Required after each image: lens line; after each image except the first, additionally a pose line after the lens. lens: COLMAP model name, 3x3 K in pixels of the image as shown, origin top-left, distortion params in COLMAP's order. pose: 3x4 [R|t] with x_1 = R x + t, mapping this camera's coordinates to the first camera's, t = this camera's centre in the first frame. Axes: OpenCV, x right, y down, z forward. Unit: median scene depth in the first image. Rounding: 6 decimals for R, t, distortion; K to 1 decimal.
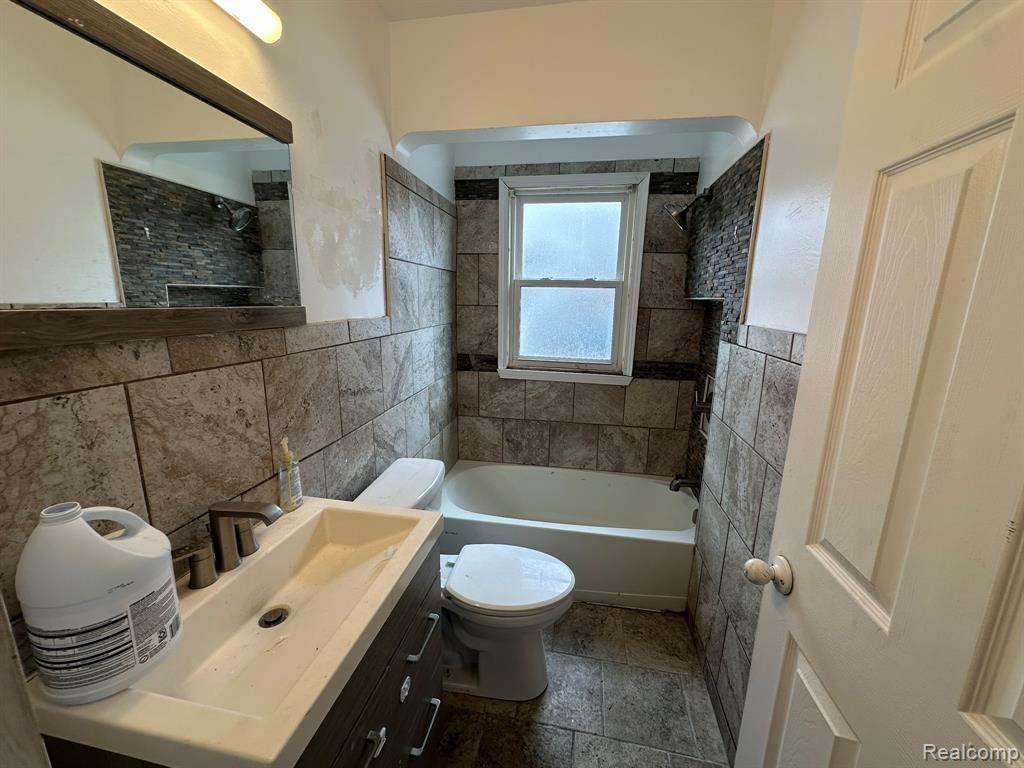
lens RADIAL K [[406.1, 0, 511.2], [0, 406.1, 384.3], [0, 0, 1]] dist [-0.001637, -0.000336]
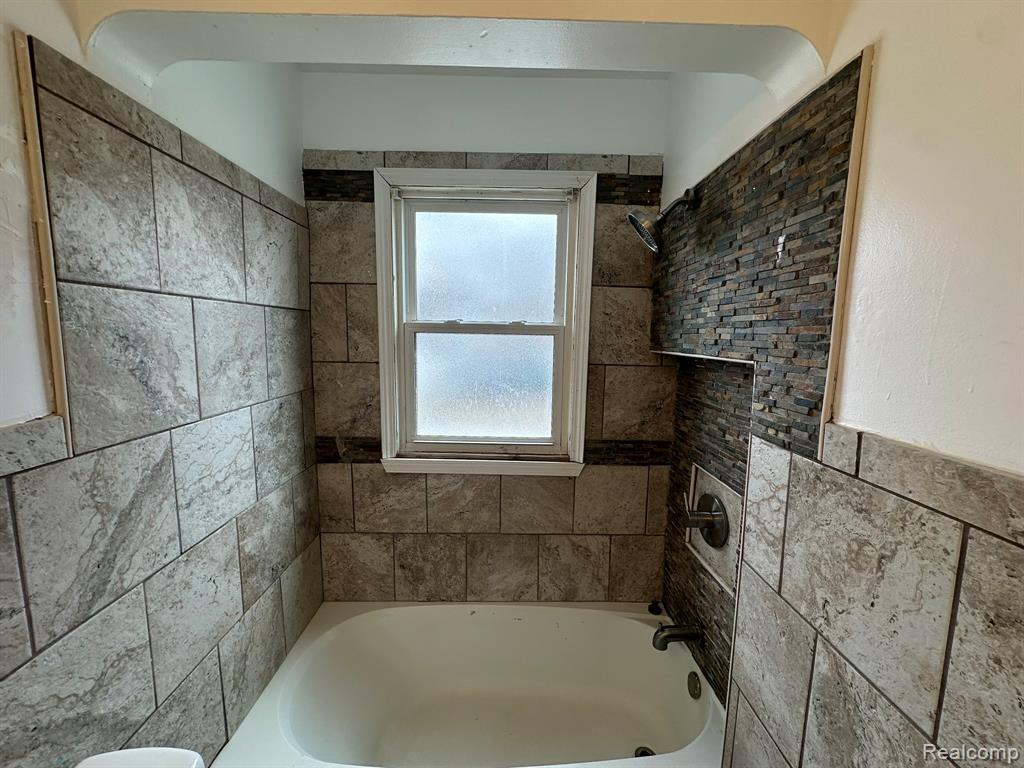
lens RADIAL K [[406.1, 0, 510.4], [0, 406.1, 383.6], [0, 0, 1]] dist [-0.001637, -0.000336]
pose [[0.983209, -0.024057, 0.180888, 0.058826], [0.039625, 0.995765, -0.082952, -0.104293], [-0.178126, 0.088727, 0.979999, 0.354121]]
